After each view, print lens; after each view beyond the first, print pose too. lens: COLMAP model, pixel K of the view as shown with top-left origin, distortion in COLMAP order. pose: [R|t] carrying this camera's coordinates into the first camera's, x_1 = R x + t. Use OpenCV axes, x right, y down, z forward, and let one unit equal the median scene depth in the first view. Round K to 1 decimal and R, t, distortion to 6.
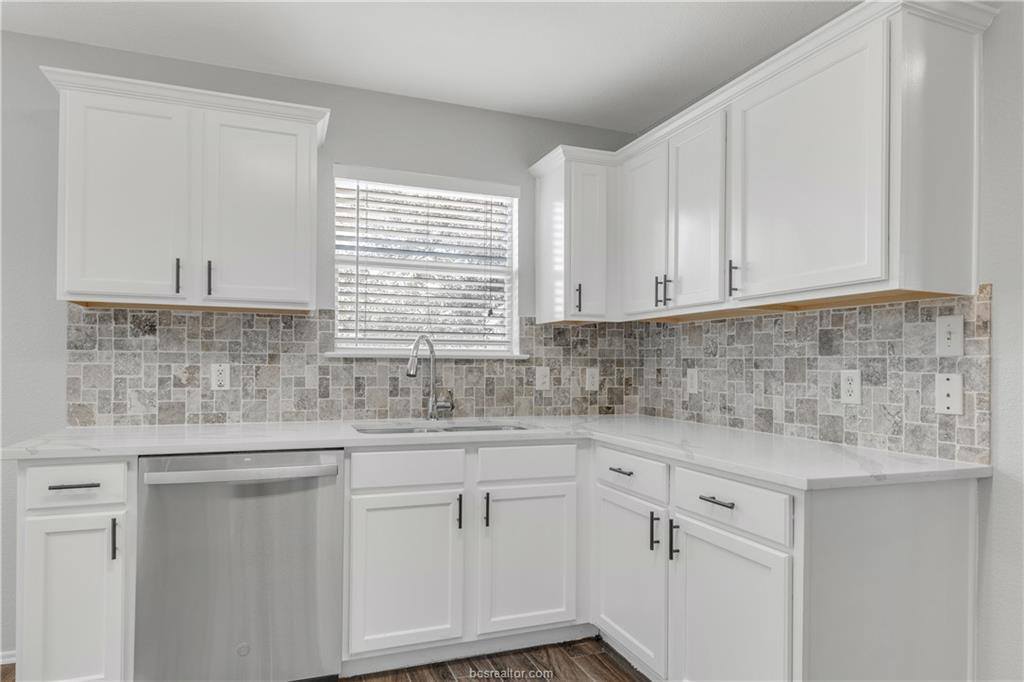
lens RADIAL K [[598.4, 0, 511.0], [0, 598.4, 360.8], [0, 0, 1]] dist [0.003416, 0.001619]
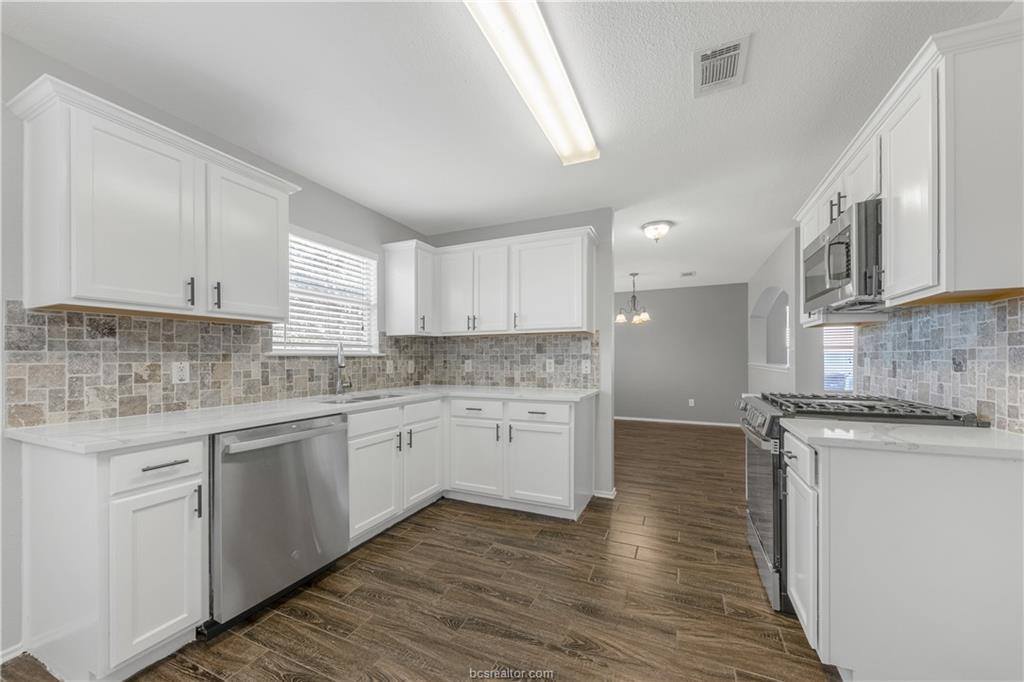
lens RADIAL K [[378.6, 0, 488.9], [0, 378.6, 358.9], [0, 0, 1]] dist [0.001054, -0.000557]
pose [[0.719118, -0.013637, 0.694754, -0.579507], [0.007865, 0.999903, 0.011485, -0.005114], [-0.694844, -0.002795, 0.719155, 0.005600]]
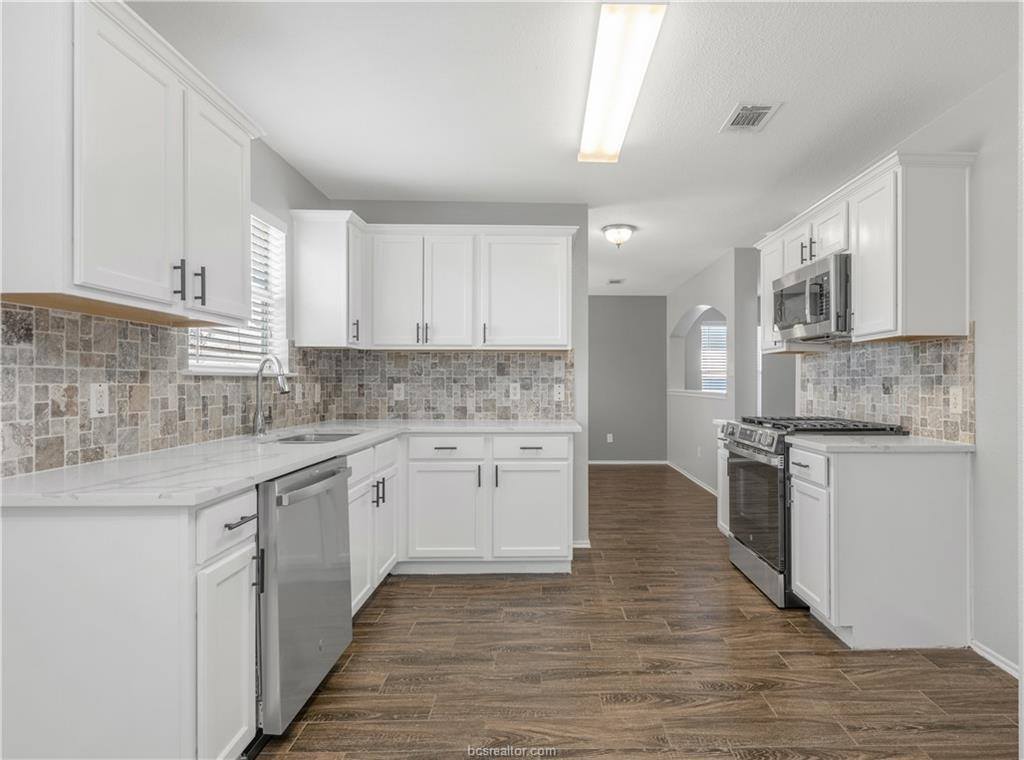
lens RADIAL K [[610.3, 0, 516.2], [0, 610.3, 383.4], [0, 0, 1]] dist [-0.003503, -0.002283]
pose [[0.327224, -0.009615, 0.944898, -1.067726], [-0.003434, 0.999930, 0.011364, -0.005704], [-0.944941, -0.006964, 0.327168, 0.239533]]
